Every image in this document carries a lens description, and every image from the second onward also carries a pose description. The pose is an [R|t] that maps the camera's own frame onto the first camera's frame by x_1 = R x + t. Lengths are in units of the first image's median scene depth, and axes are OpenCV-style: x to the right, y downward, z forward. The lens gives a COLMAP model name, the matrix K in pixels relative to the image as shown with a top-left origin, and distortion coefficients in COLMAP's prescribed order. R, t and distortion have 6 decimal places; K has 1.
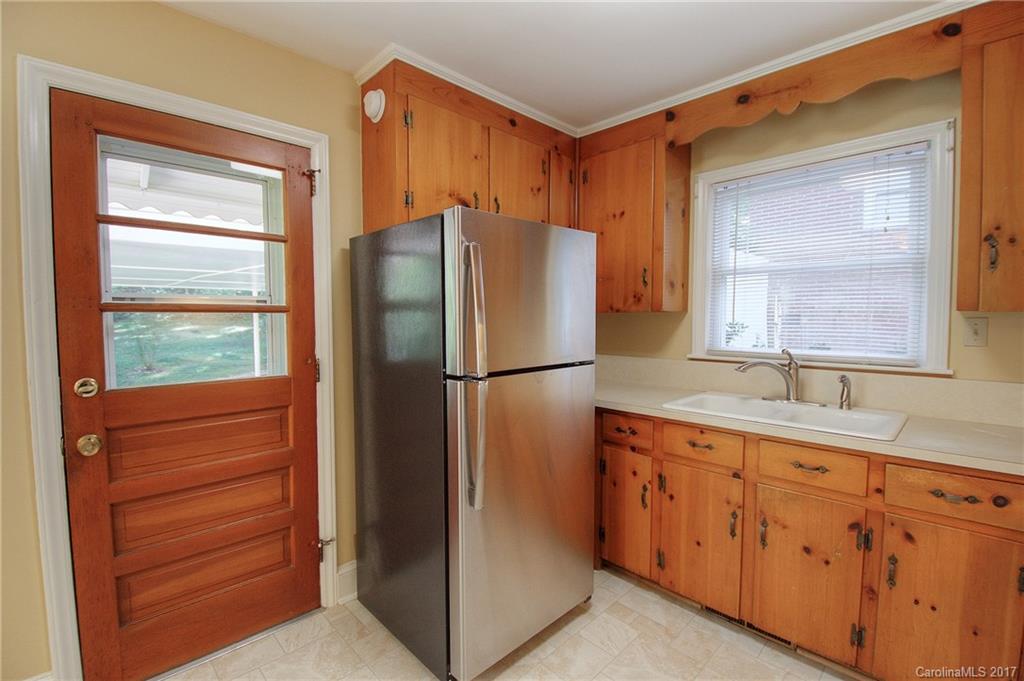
lens RADIAL K [[458.3, 0, 506.7], [0, 458.3, 342.0], [0, 0, 1]] dist [-0.006562, -0.010961]
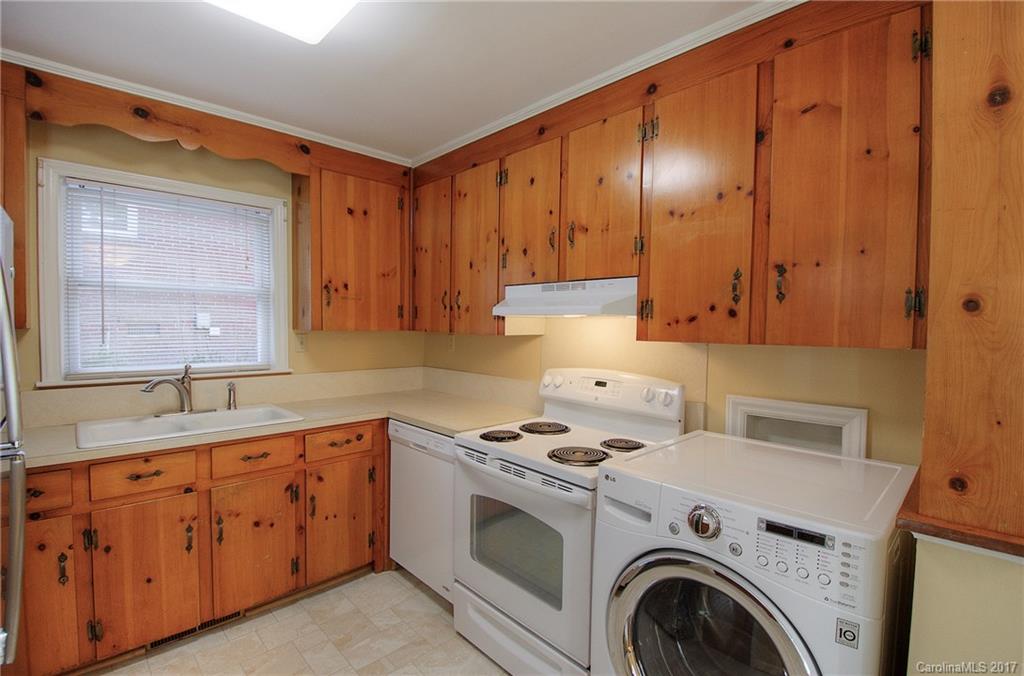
lens RADIAL K [[458.3, 0, 514.7], [0, 458.3, 338.0], [0, 0, 1]] dist [-0.006562, -0.010961]
pose [[0.000073, -0.026843, 0.999640, -0.494201], [0.044859, 0.998633, 0.026812, -0.044169], [-0.998993, 0.044841, 0.001277, 0.237217]]
